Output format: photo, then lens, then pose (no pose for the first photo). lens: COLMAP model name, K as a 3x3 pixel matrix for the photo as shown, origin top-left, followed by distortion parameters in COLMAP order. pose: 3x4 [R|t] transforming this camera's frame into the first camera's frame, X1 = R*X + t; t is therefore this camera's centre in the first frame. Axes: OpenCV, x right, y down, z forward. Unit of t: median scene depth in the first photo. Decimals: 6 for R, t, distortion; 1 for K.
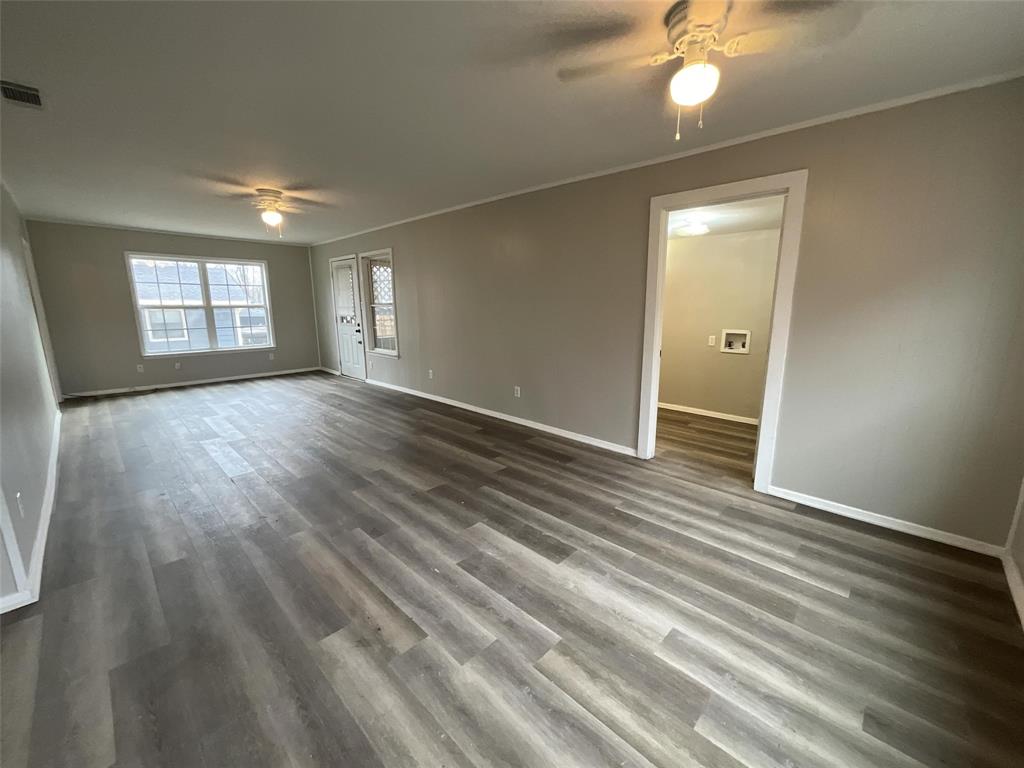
lens RADIAL K [[413.9, 0, 513.0], [0, 413.9, 382.8], [0, 0, 1]] dist [0.001092, 0.000032]
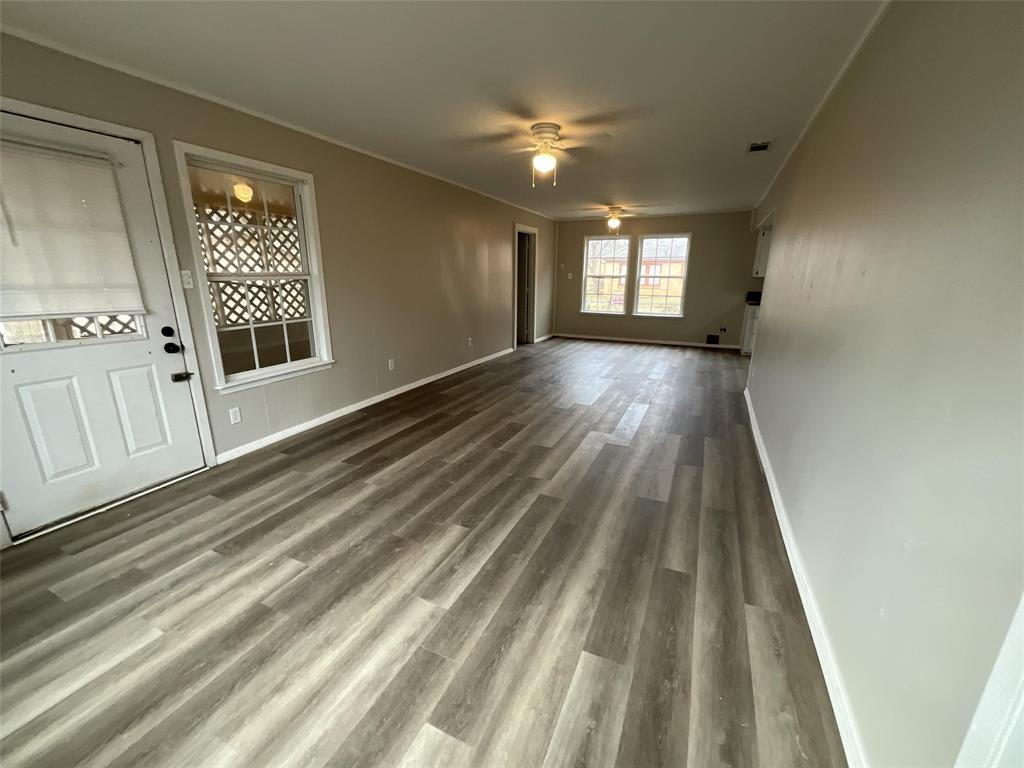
lens RADIAL K [[413.9, 0, 513.0], [0, 413.9, 382.8], [0, 0, 1]] dist [0.001092, 0.000032]
pose [[-0.329124, -0.246564, 0.911528, -2.168792], [0.169498, 0.934205, 0.313898, -0.424713], [-0.928950, 0.257813, -0.265677, 2.163826]]
